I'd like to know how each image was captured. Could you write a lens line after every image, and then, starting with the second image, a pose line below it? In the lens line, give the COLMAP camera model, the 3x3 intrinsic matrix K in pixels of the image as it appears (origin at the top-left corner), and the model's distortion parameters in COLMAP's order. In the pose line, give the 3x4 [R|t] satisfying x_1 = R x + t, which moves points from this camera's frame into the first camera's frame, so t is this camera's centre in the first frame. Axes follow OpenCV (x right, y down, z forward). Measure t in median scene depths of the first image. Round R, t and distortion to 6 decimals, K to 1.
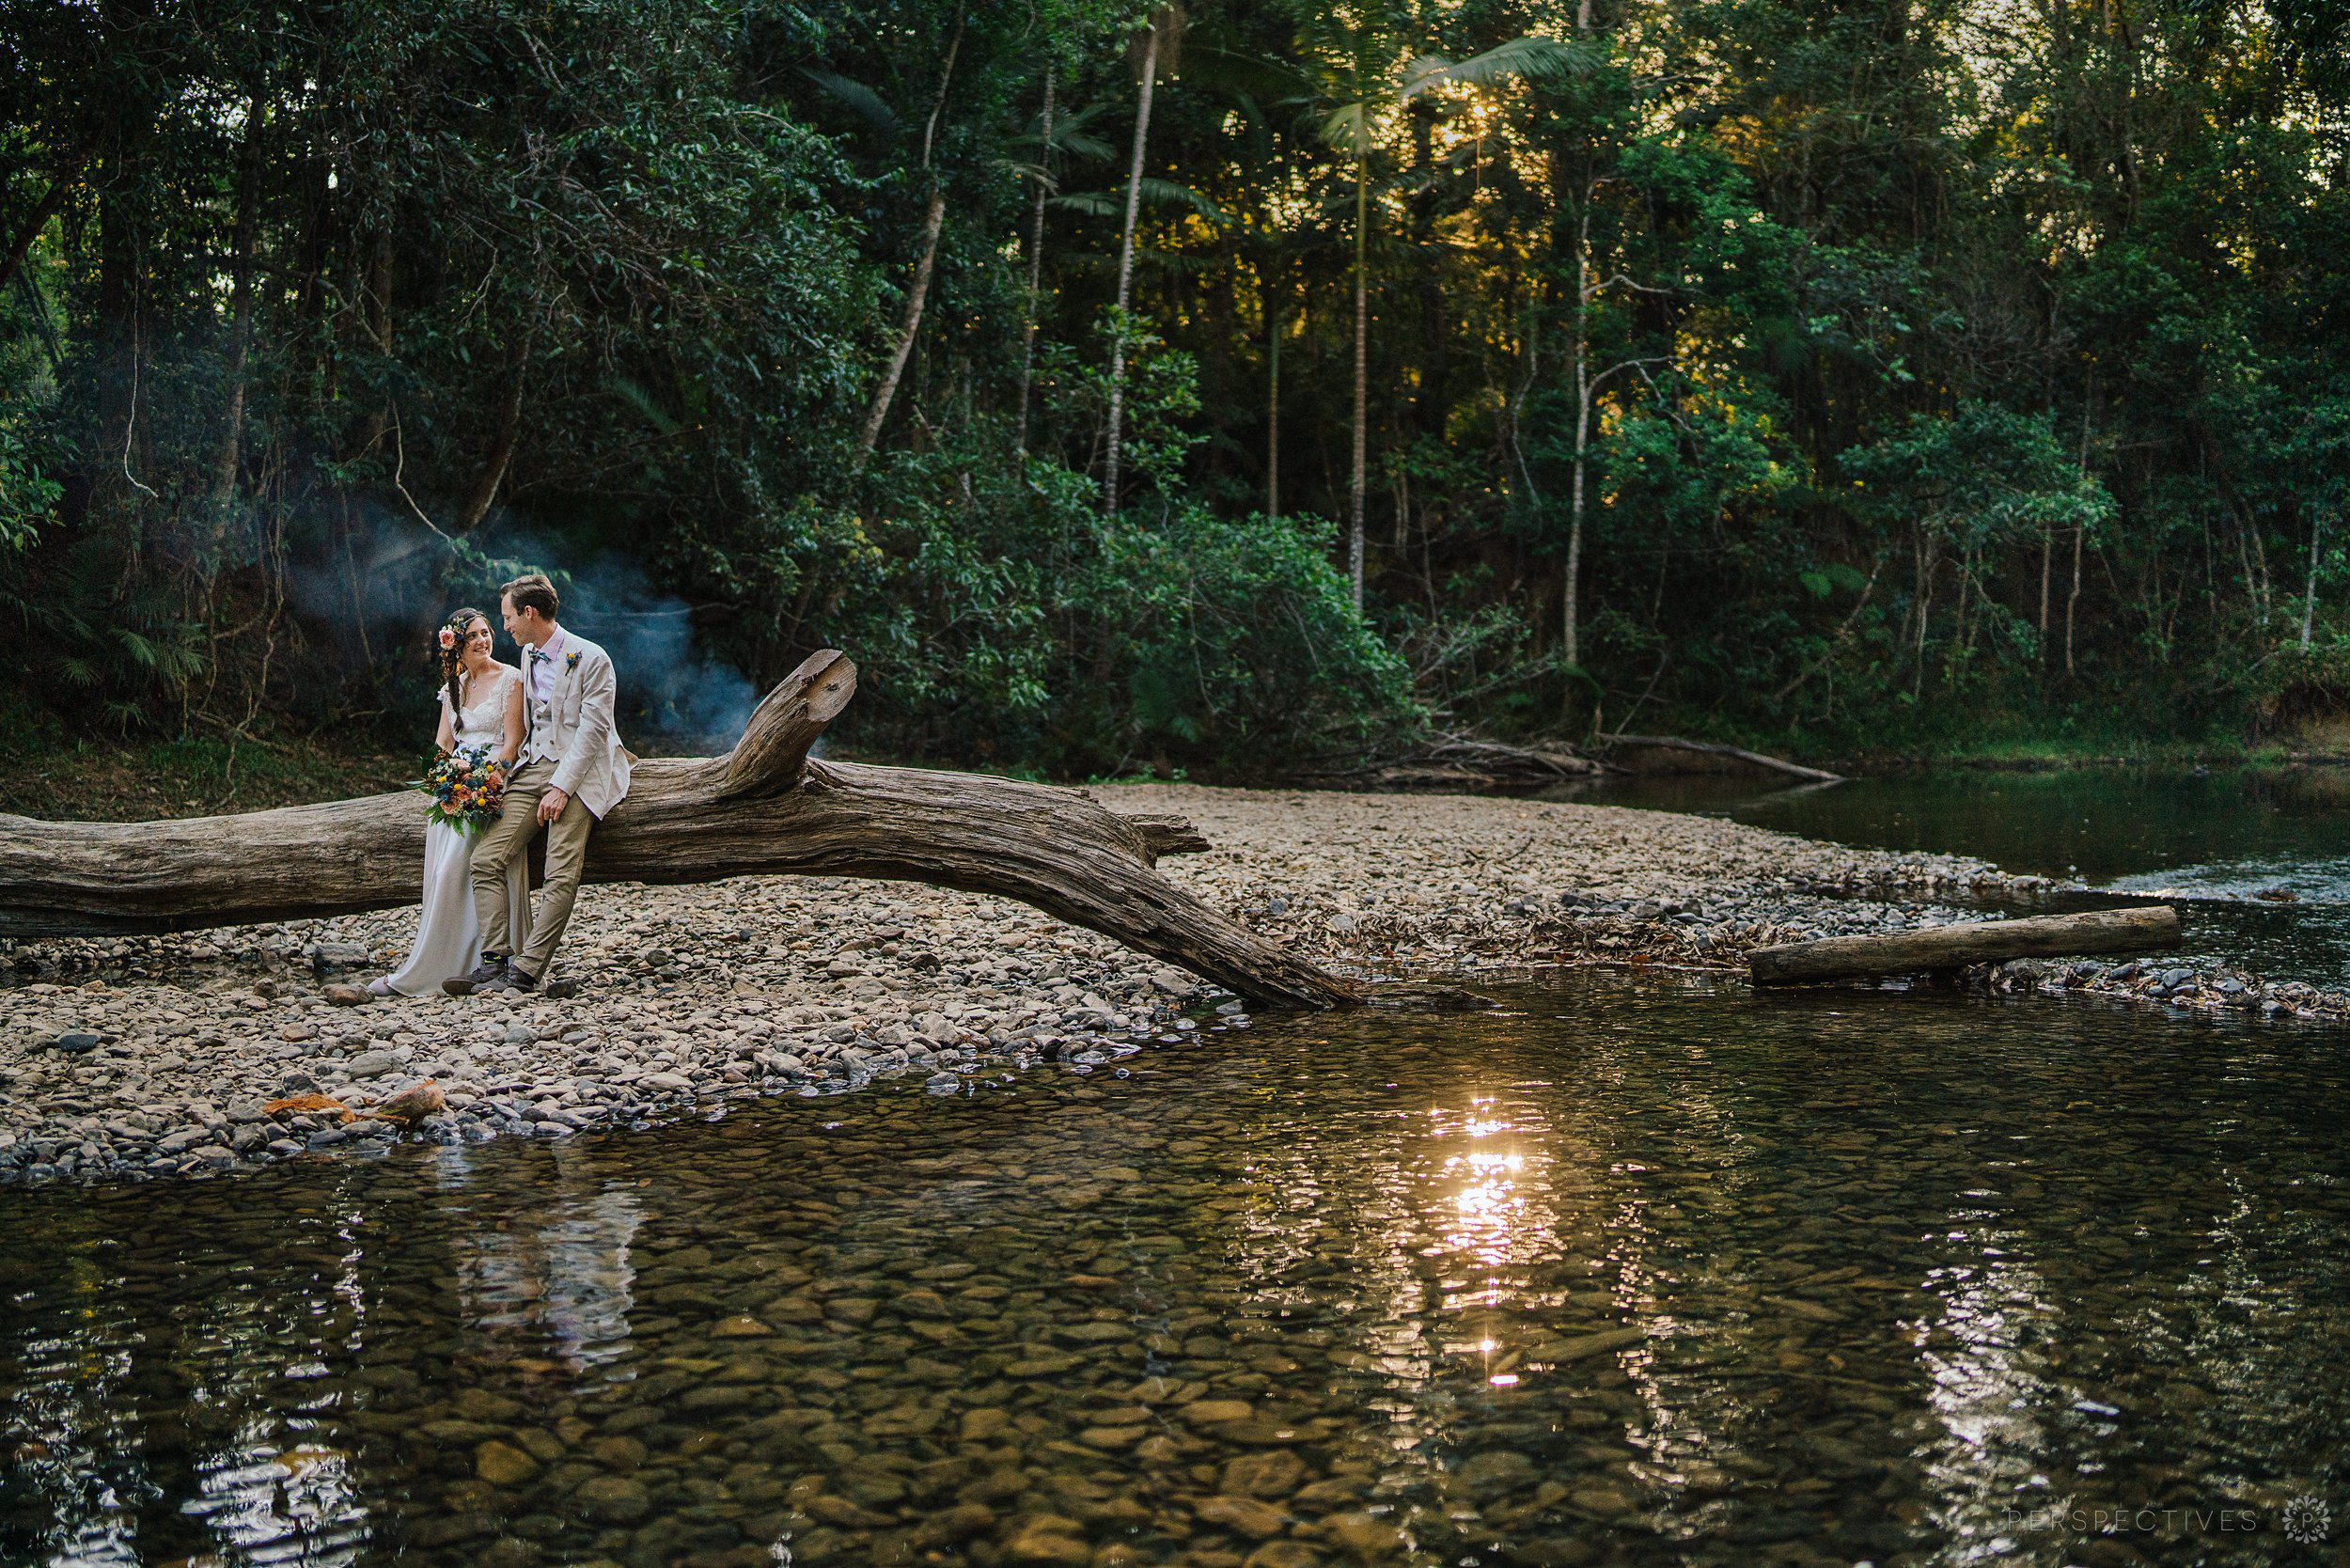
lens RADIAL K [[1676.2, 0, 1175.0], [0, 1676.2, 784.0], [0, 0, 1]] dist [-0.056844, 0.000174]
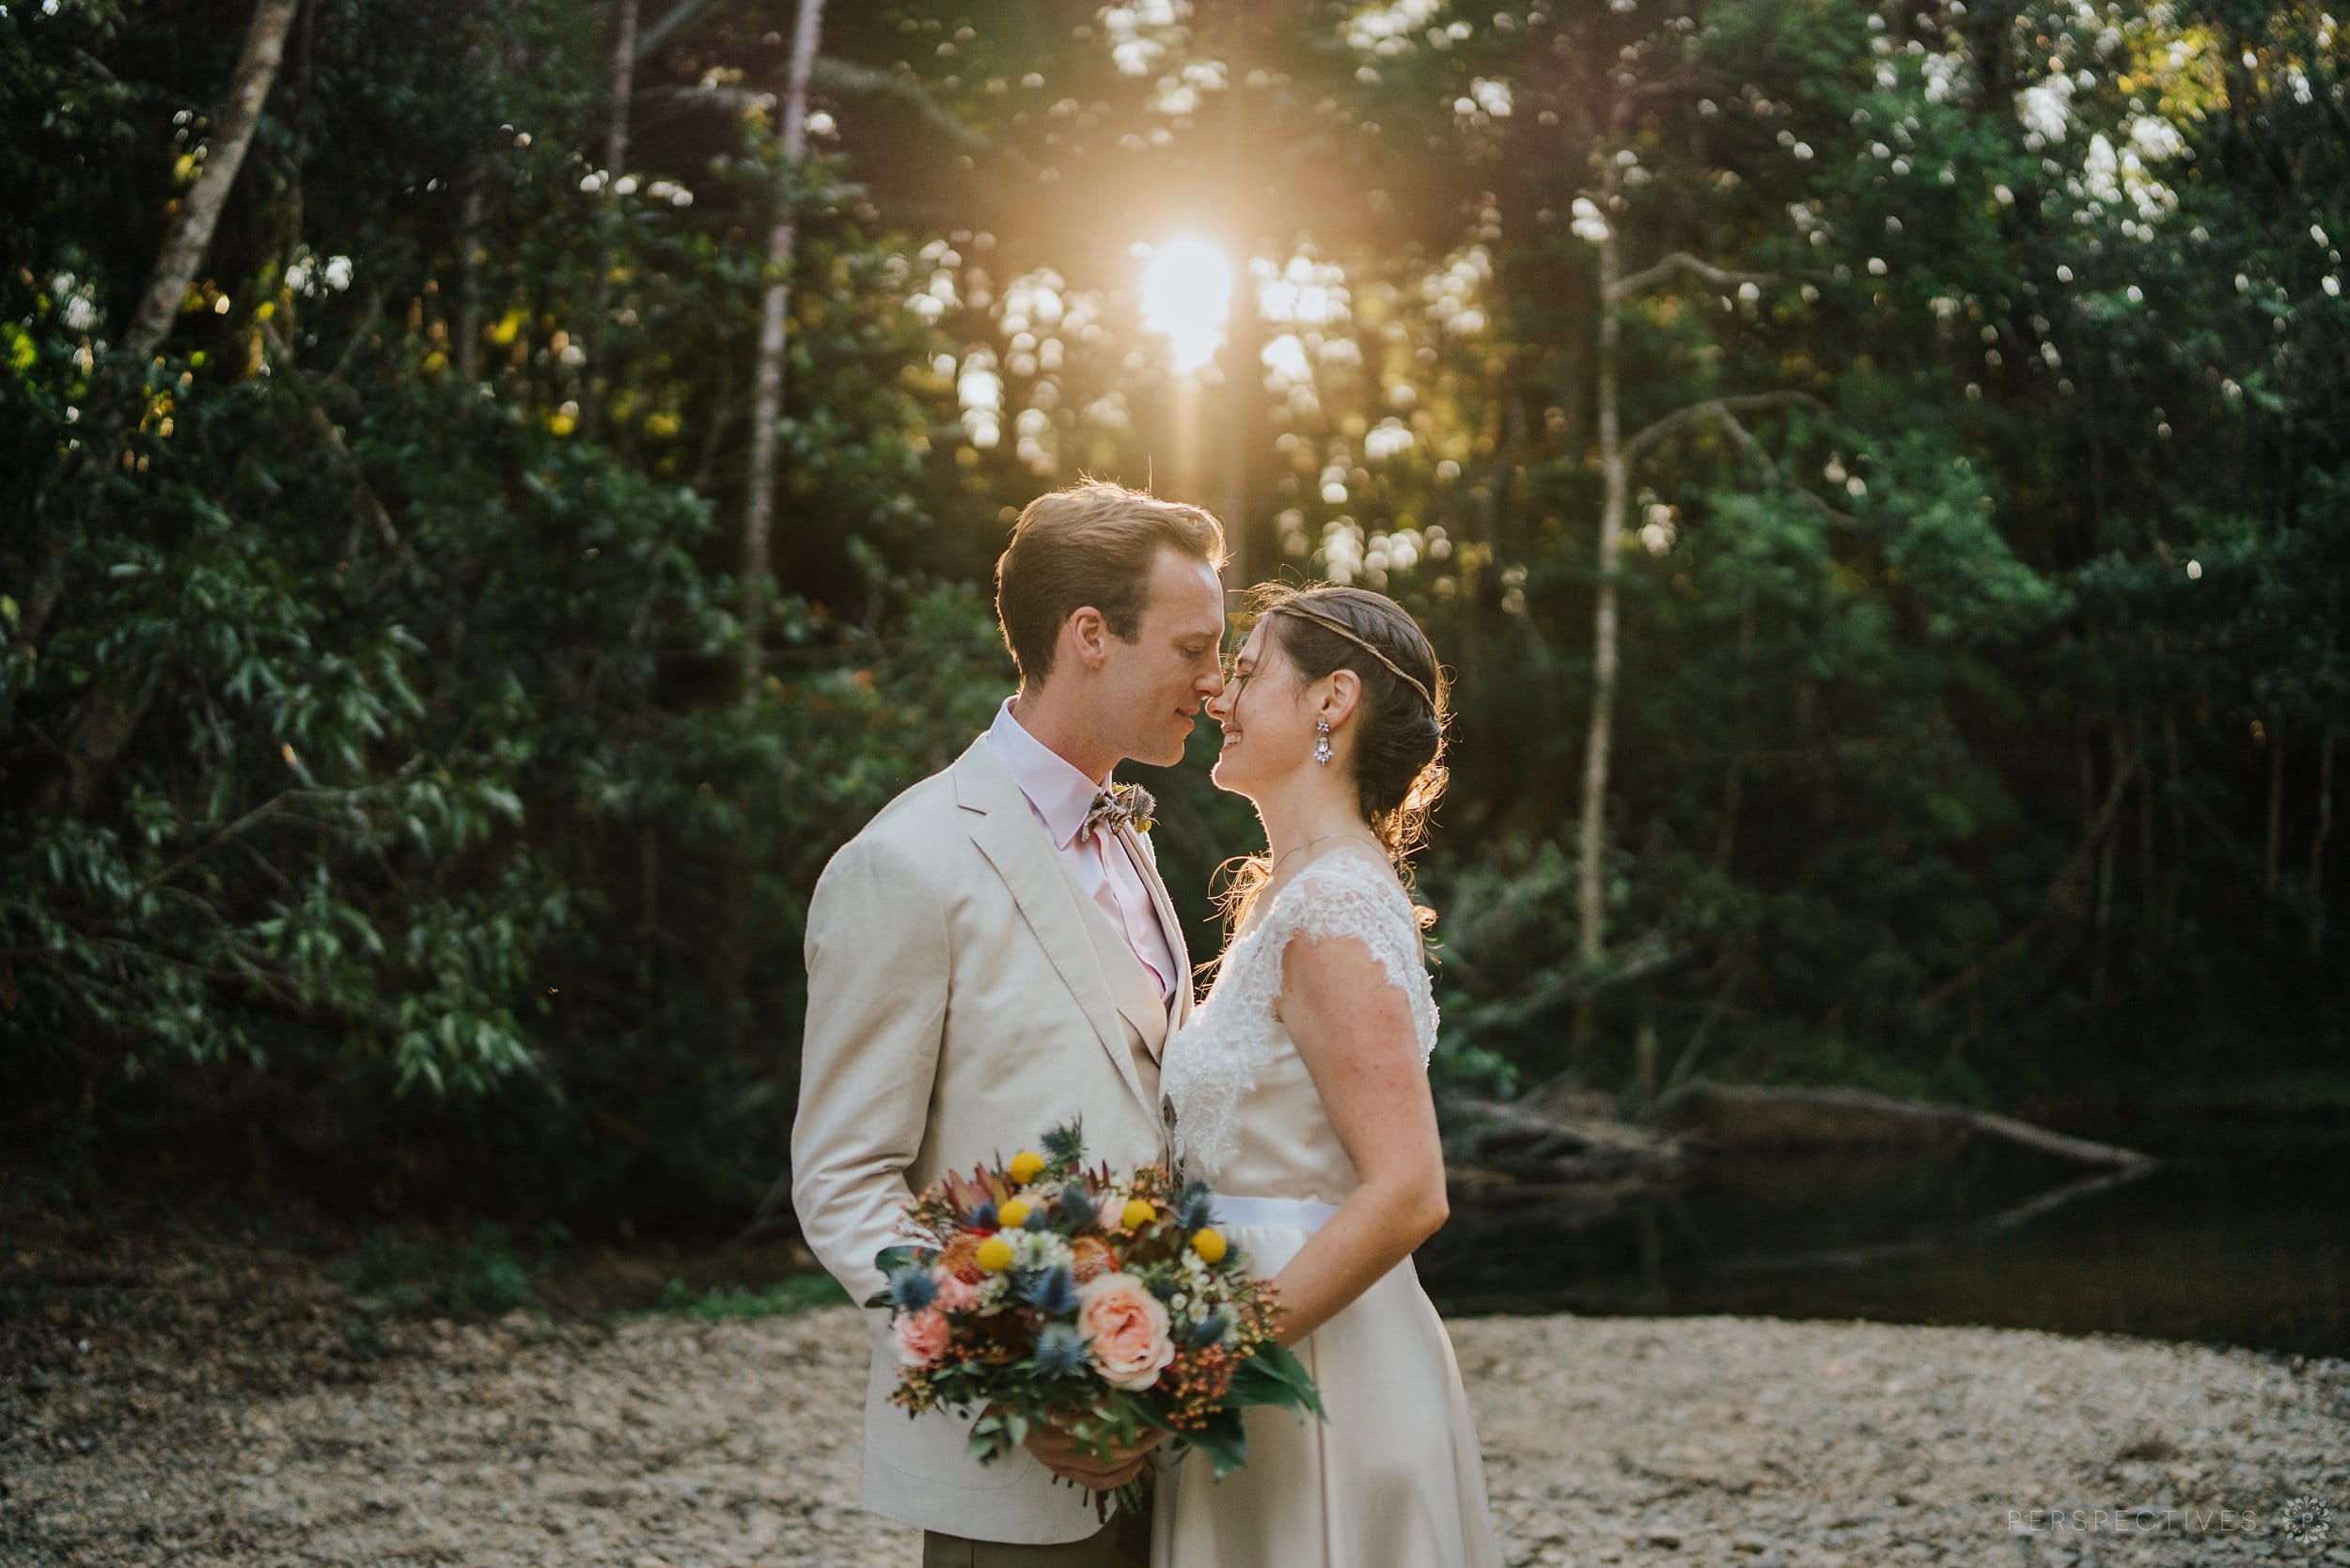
lens RADIAL K [[2409.9, 0, 1175.0], [0, 2409.9, 784.0], [0, 0, 1]] dist [-0.120710, 0.008022]
pose [[0.991241, 0.007313, 0.131866, -0.011207], [0.011382, 0.990020, -0.140464, -0.032682], [-0.131577, 0.140734, 0.981265, 0.442901]]
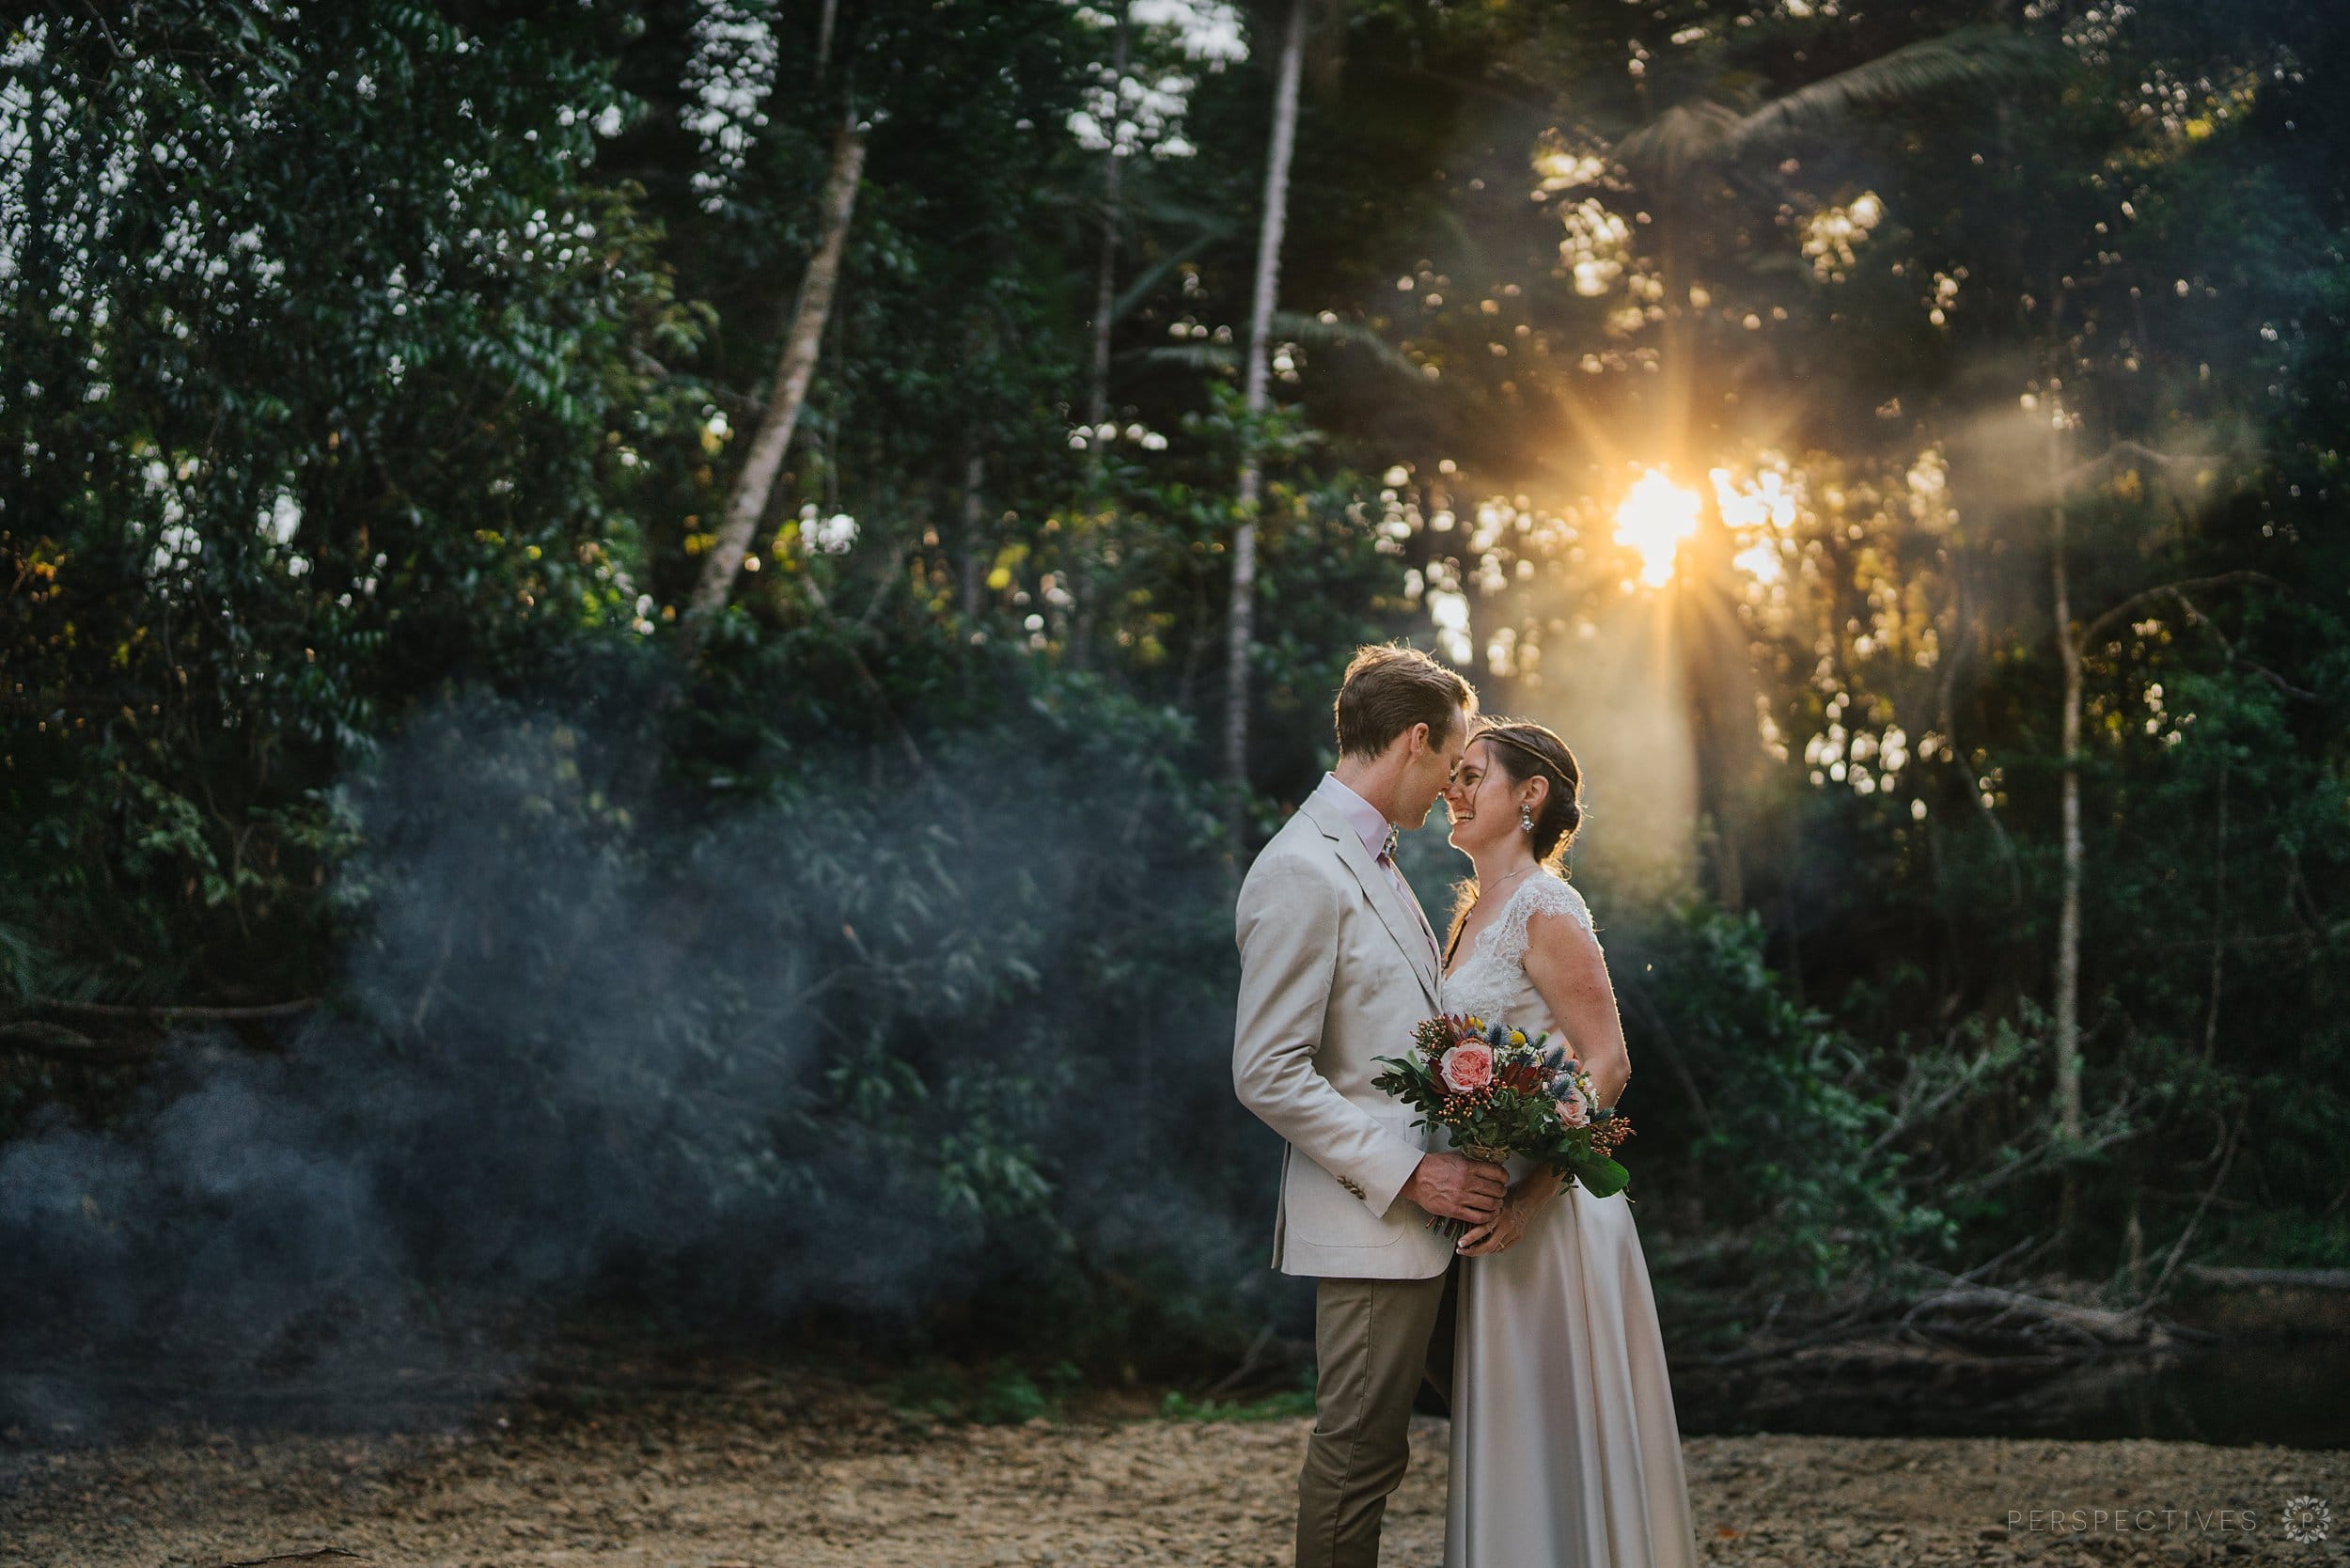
lens RADIAL K [[2409.9, 0, 1175.0], [0, 2409.9, 784.0], [0, 0, 1]] dist [-0.120710, 0.008022]
pose [[0.997509, -0.019776, -0.067712, -0.006841], [0.003544, 0.972735, -0.231893, -0.012492], [0.070452, 0.231075, 0.970382, 0.380561]]
